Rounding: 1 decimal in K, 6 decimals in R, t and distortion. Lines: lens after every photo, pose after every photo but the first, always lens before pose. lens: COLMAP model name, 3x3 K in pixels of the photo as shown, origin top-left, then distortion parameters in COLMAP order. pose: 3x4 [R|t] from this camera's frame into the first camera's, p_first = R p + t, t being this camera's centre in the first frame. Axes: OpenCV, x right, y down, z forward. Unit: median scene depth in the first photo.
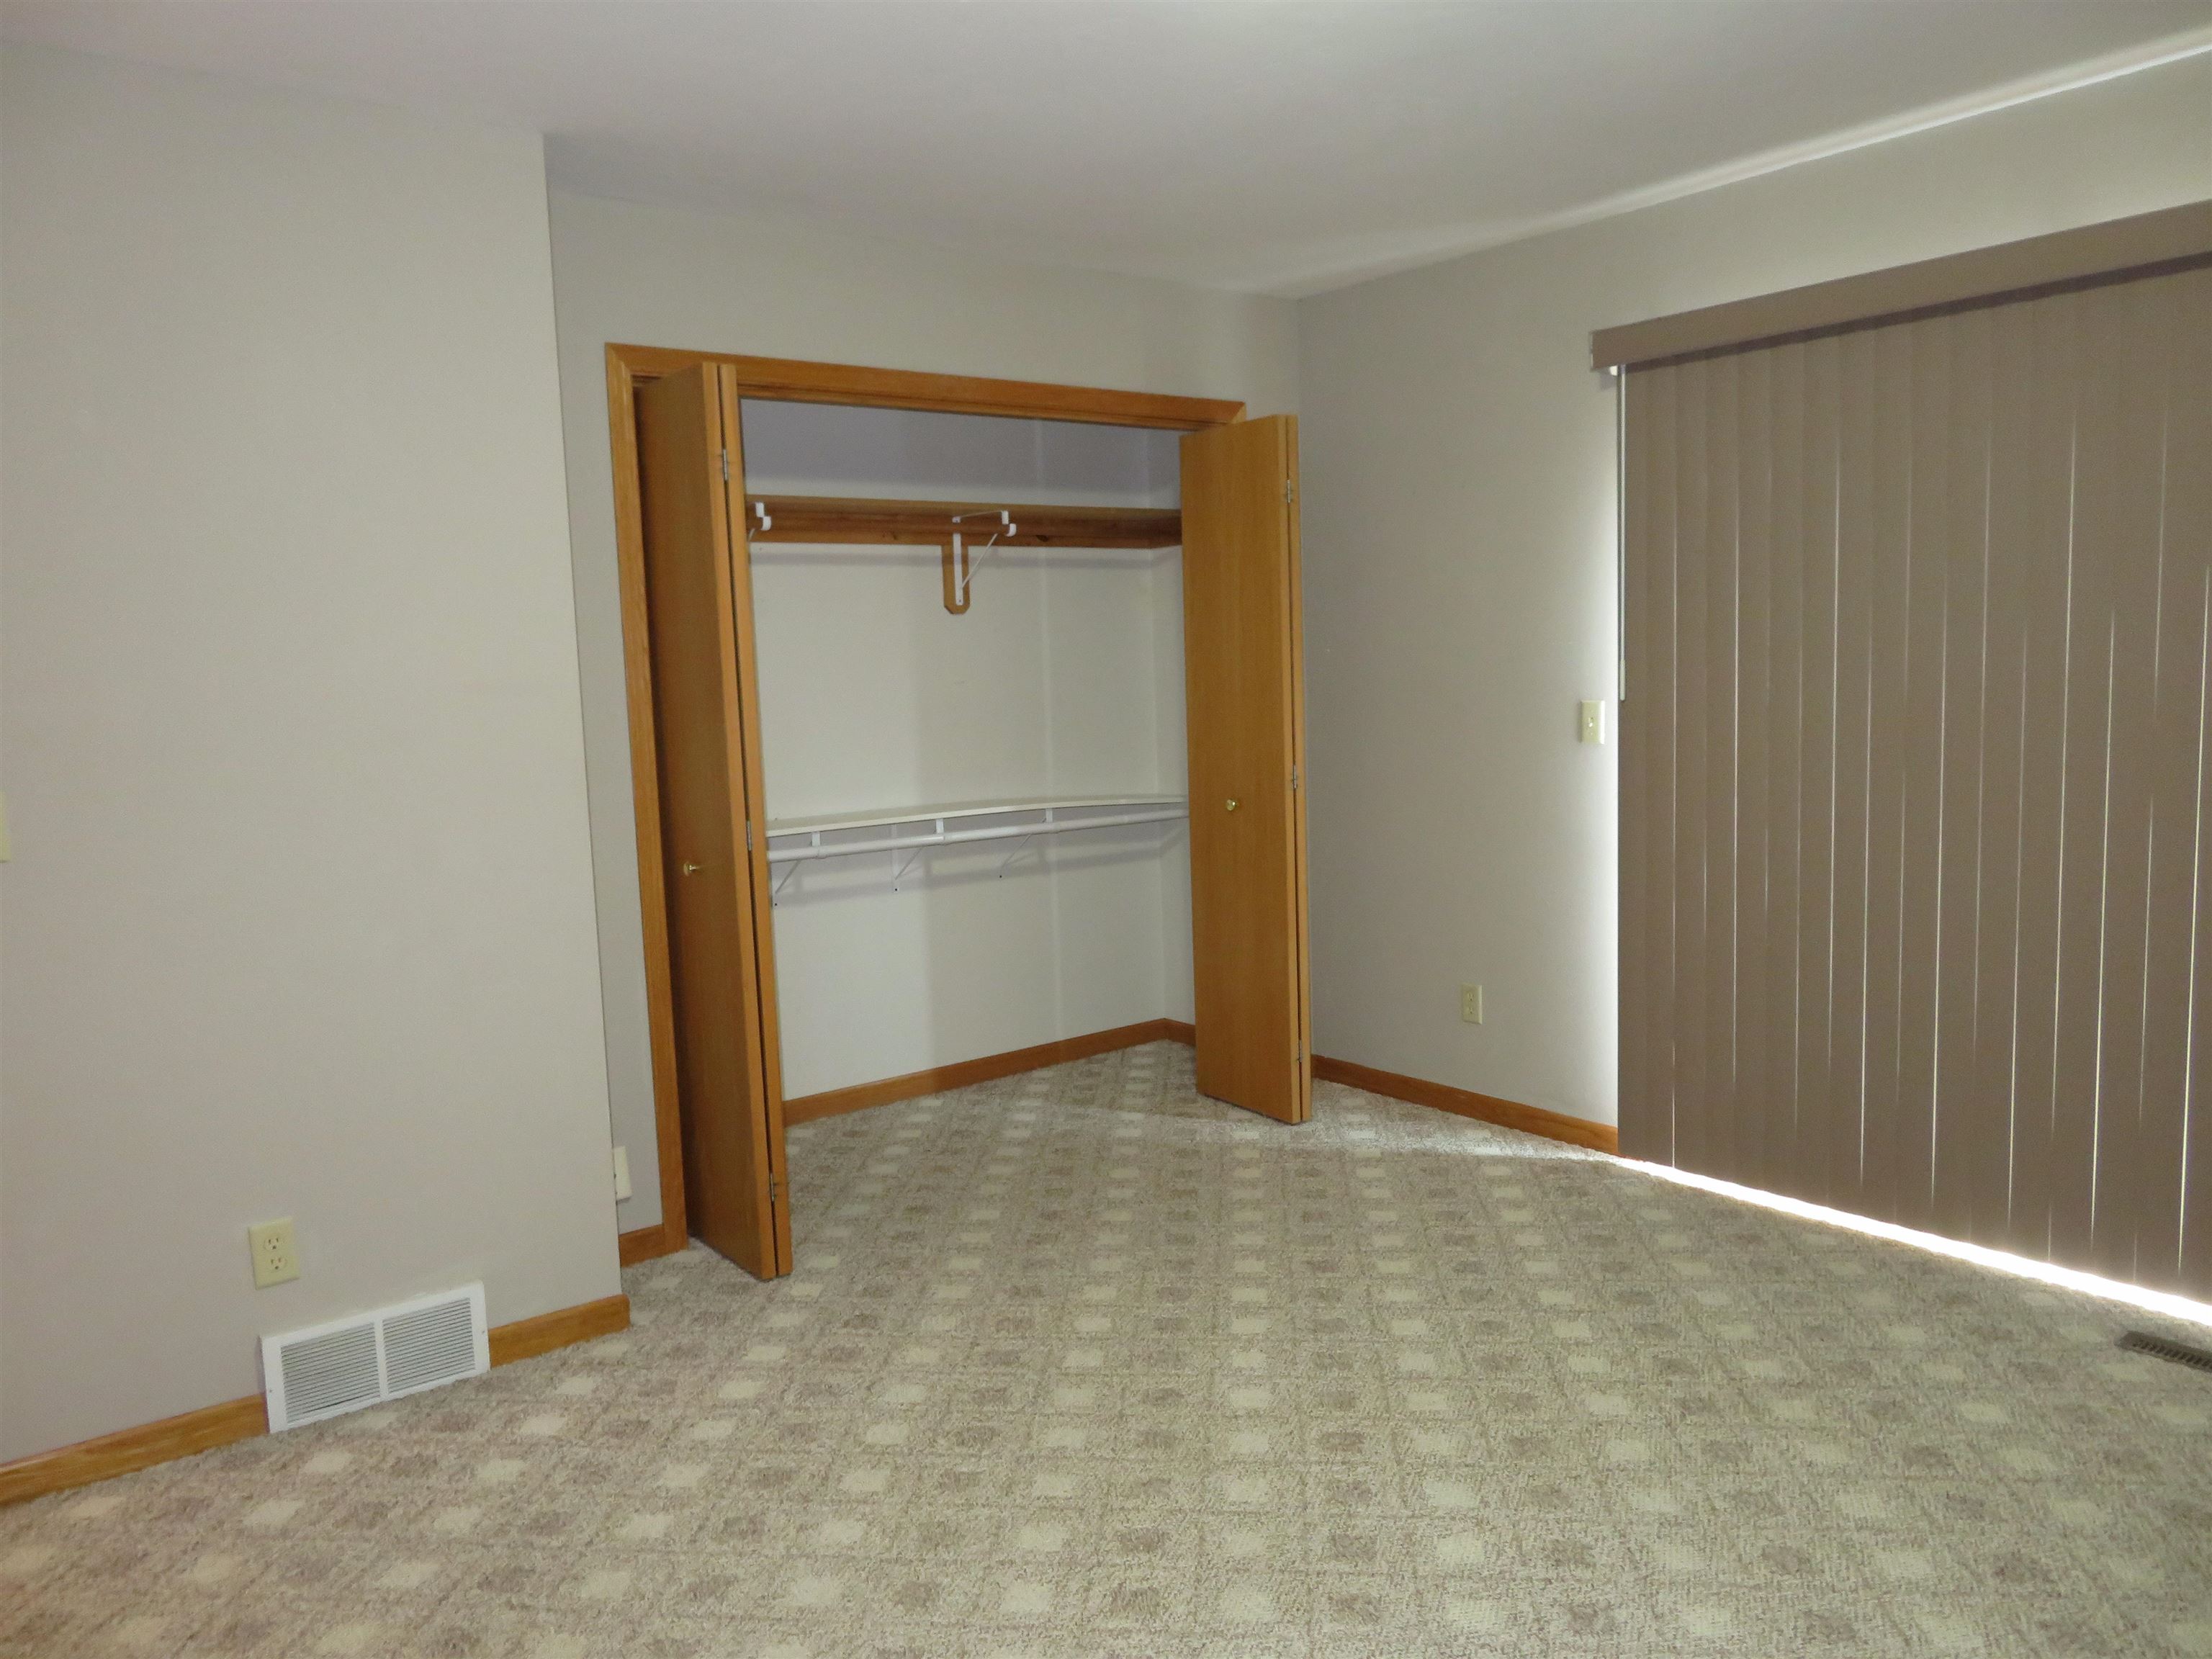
lens RADIAL K [[1575.3, 0, 1105.7], [0, 1575.3, 827.6], [0, 0, 1]] dist [-0.015986, 0.005978]
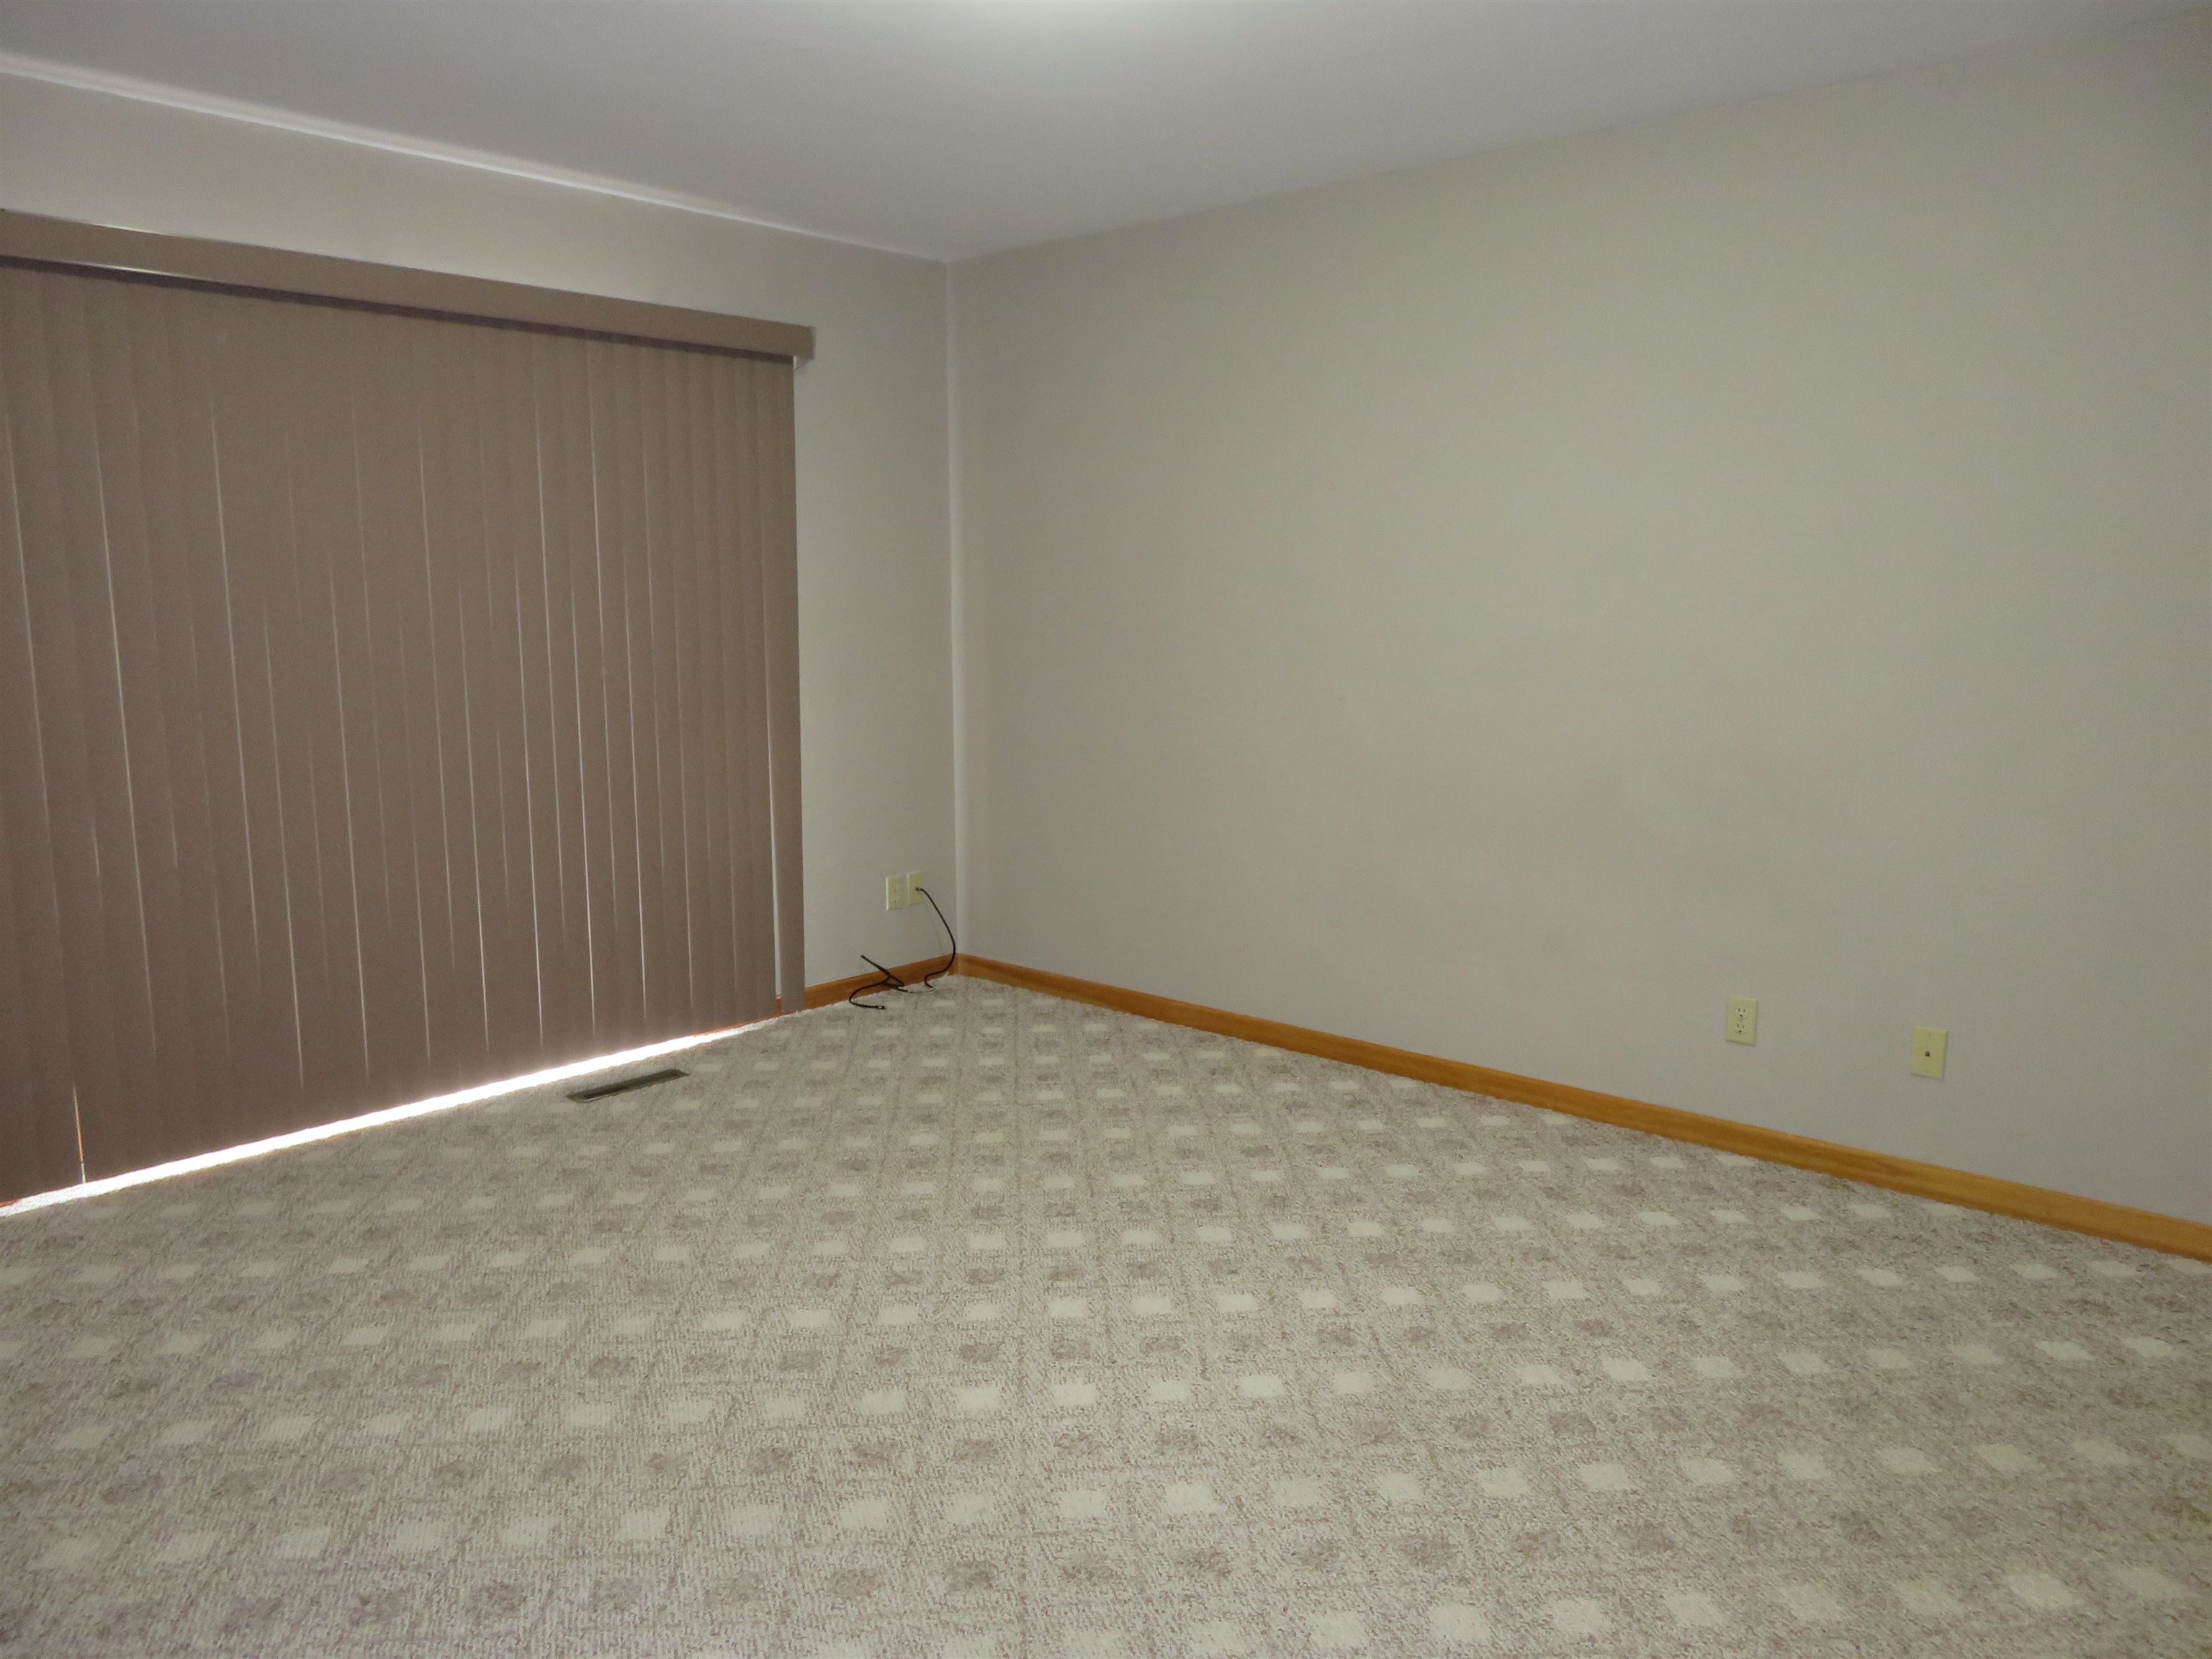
lens RADIAL K [[1575.3, 0, 1101.3], [0, 1575.3, 822.0], [0, 0, 1]] dist [-0.015986, 0.005978]
pose [[-0.174100, -0.105894, 0.979018, -0.758873], [0.115951, 0.985080, 0.127170, -0.039379], [-0.977878, 0.135658, -0.159224, 0.717762]]
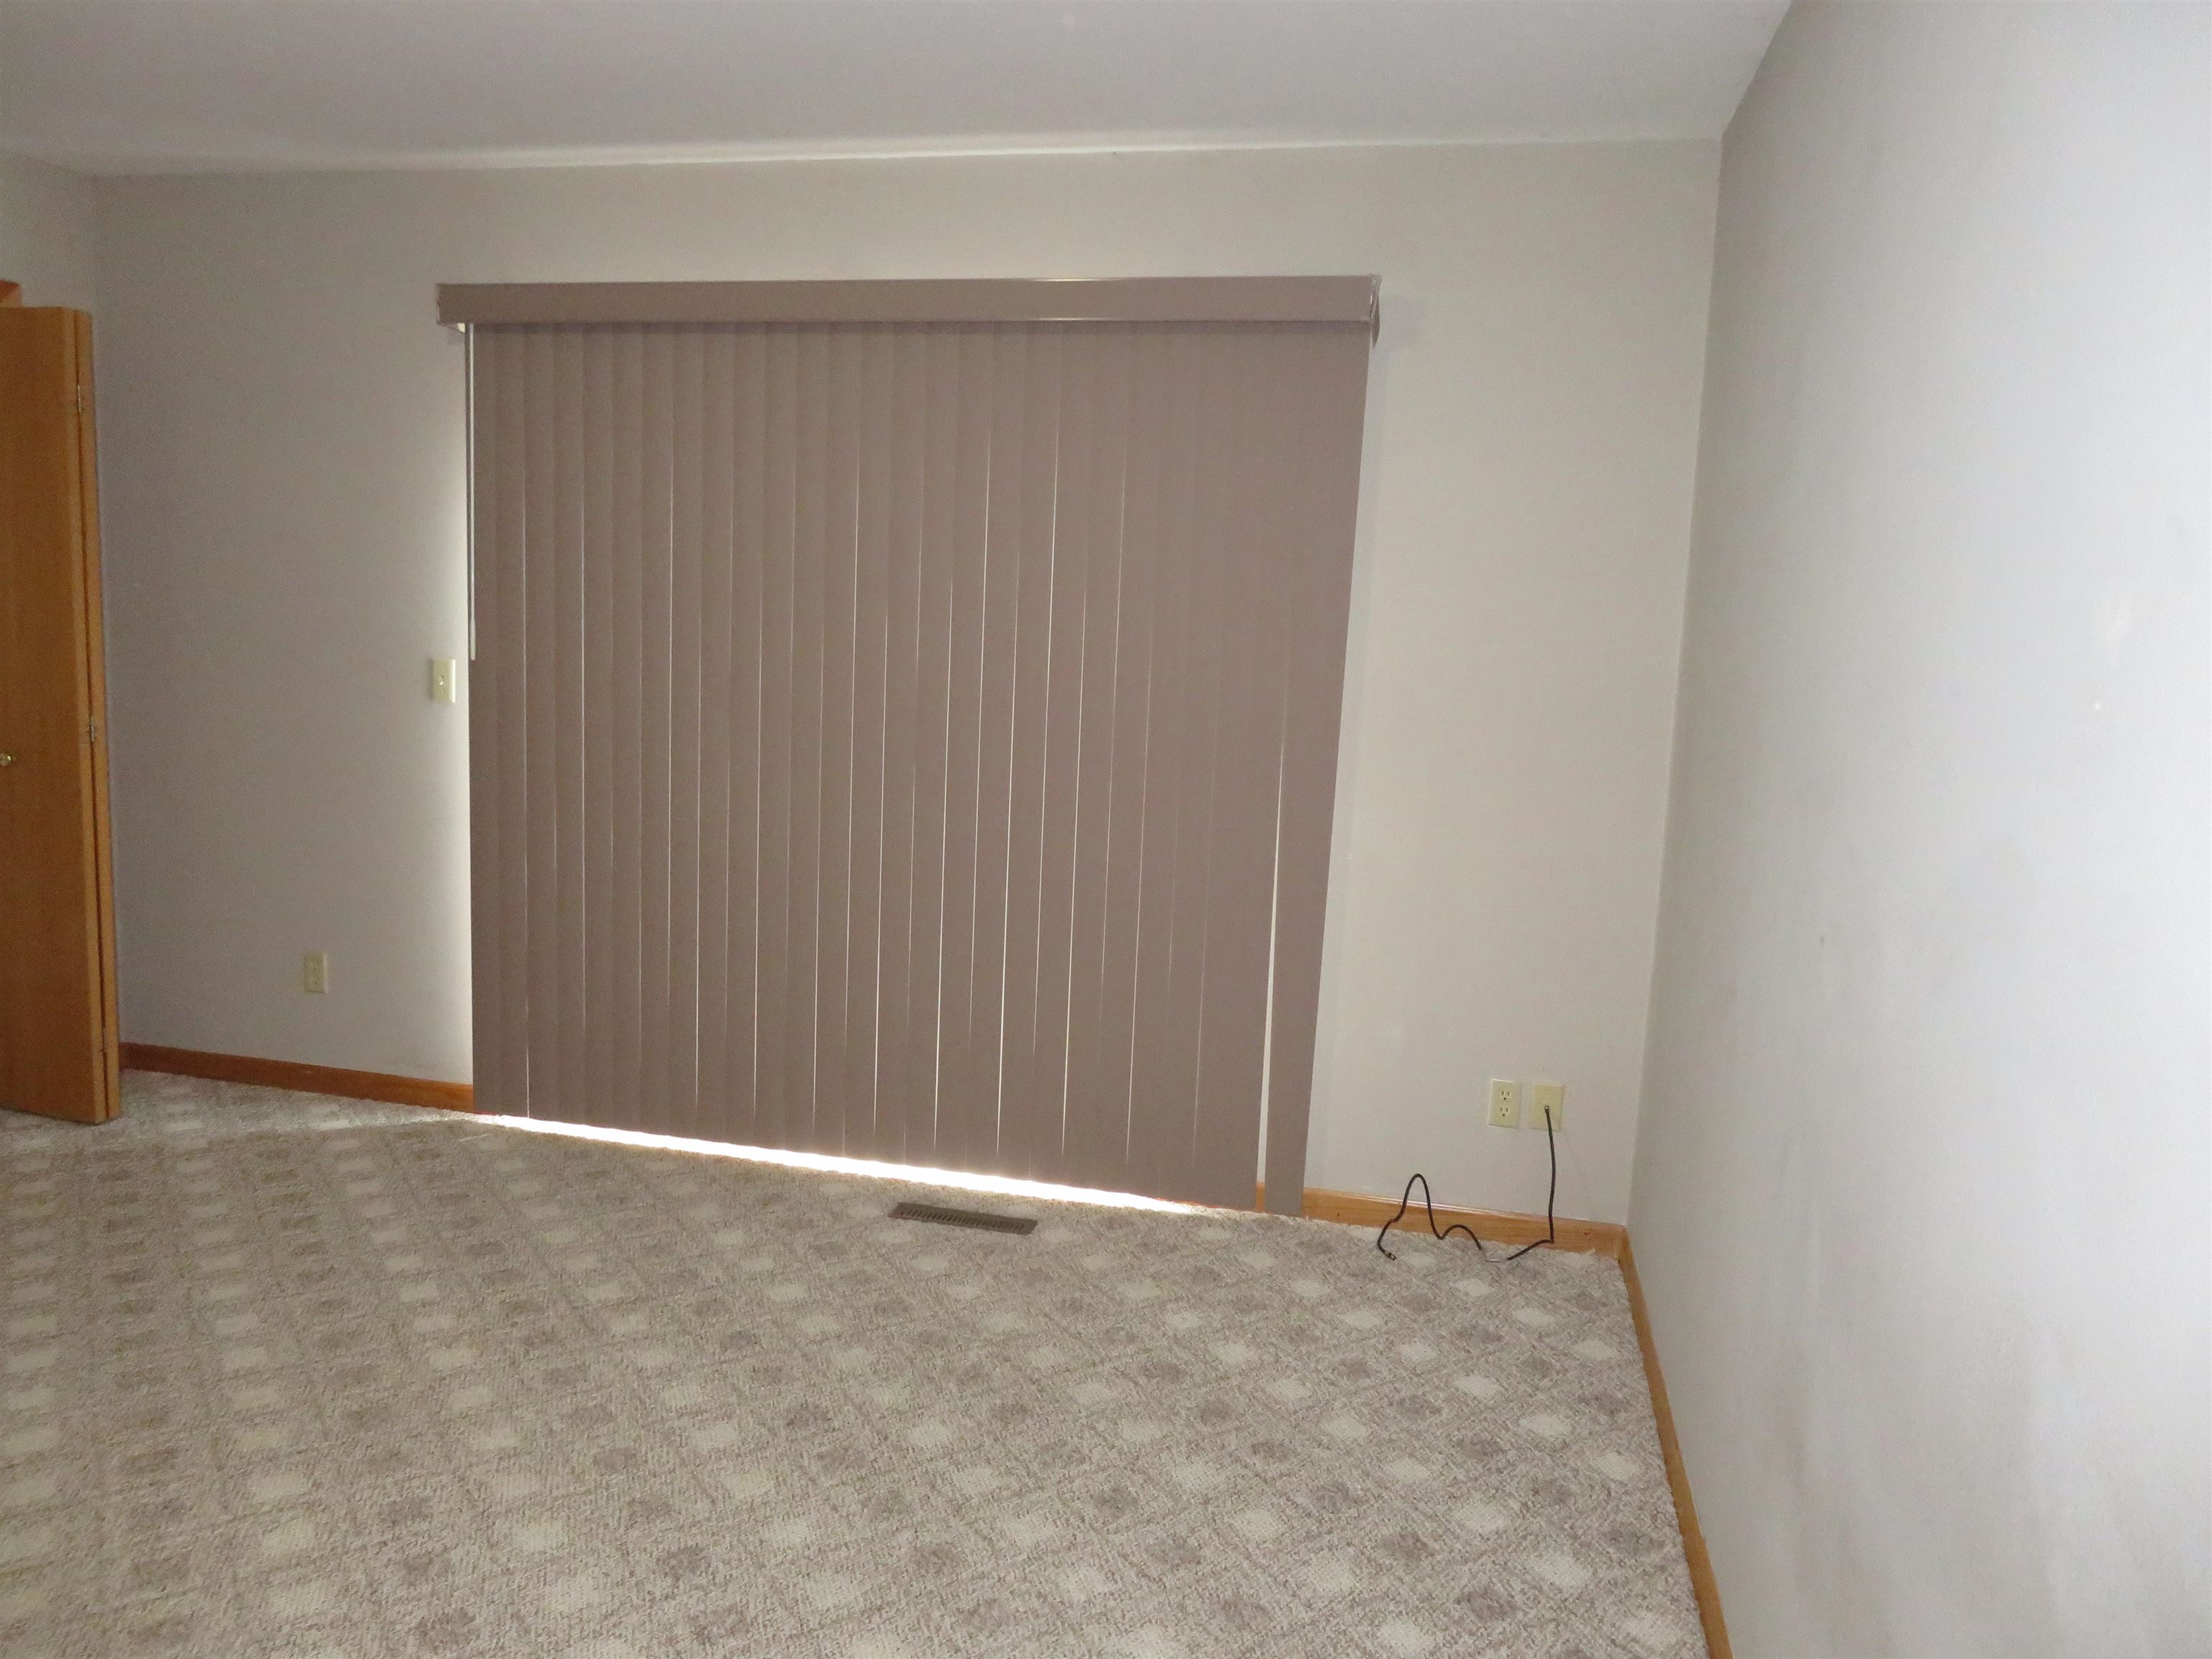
lens RADIAL K [[1575.3, 0, 1107.0], [0, 1575.3, 824.9], [0, 0, 1]] dist [-0.015986, 0.005978]
pose [[0.776723, -0.015486, 0.629652, 0.013622], [-0.002398, 0.999618, 0.027544, -0.005842], [-0.629838, -0.022904, 0.776388, -0.044324]]
